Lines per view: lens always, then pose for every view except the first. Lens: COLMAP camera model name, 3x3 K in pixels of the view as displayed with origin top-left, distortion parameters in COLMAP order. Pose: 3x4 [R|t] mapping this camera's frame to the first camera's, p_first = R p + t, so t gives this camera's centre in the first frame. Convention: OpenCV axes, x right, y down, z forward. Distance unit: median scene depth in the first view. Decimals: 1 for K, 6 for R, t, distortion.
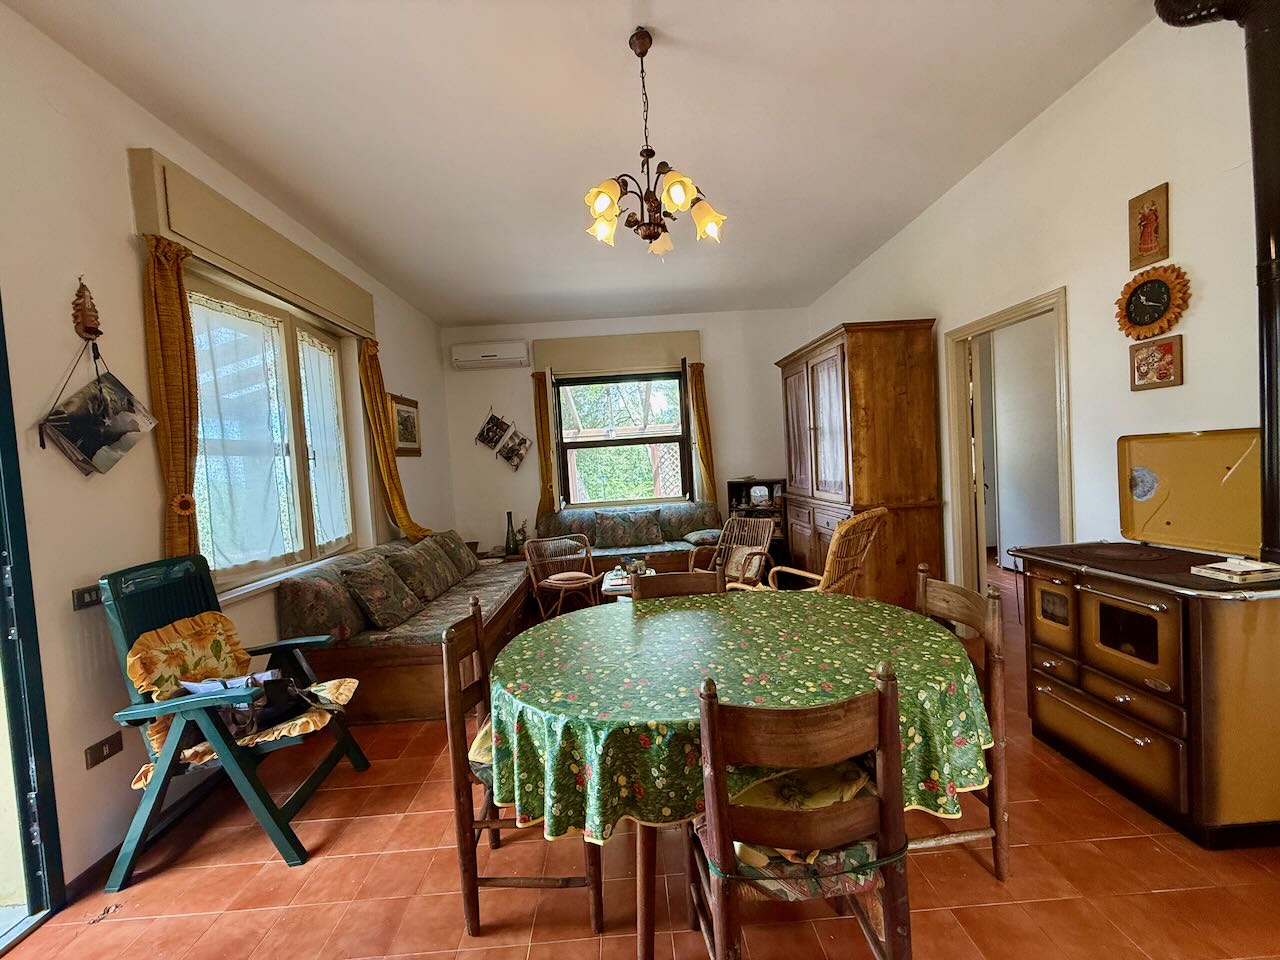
lens RADIAL K [[507.9, 0, 636.0], [0, 507.9, 479.9], [0, 0, 1]] dist [0.000528, -0.000162]
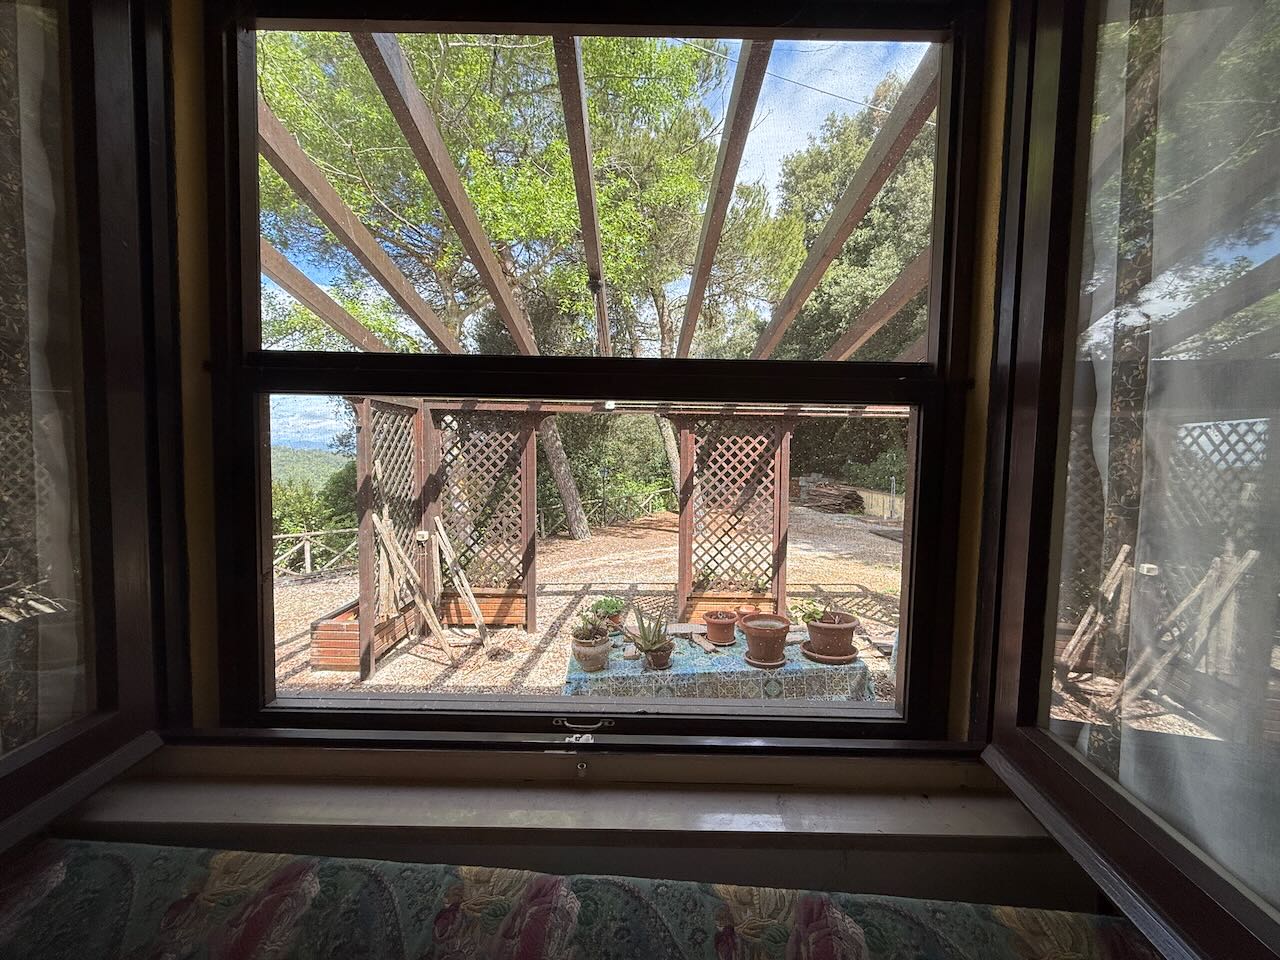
lens RADIAL K [[507.9, 0, 636.0], [0, 507.9, 479.9], [0, 0, 1]] dist [0.000528, -0.000162]
pose [[0.996190, 0.084861, -0.020088, -0.010345], [-0.084430, 0.996199, 0.021446, -0.125292], [0.021831, -0.019668, 0.999568, 2.330502]]
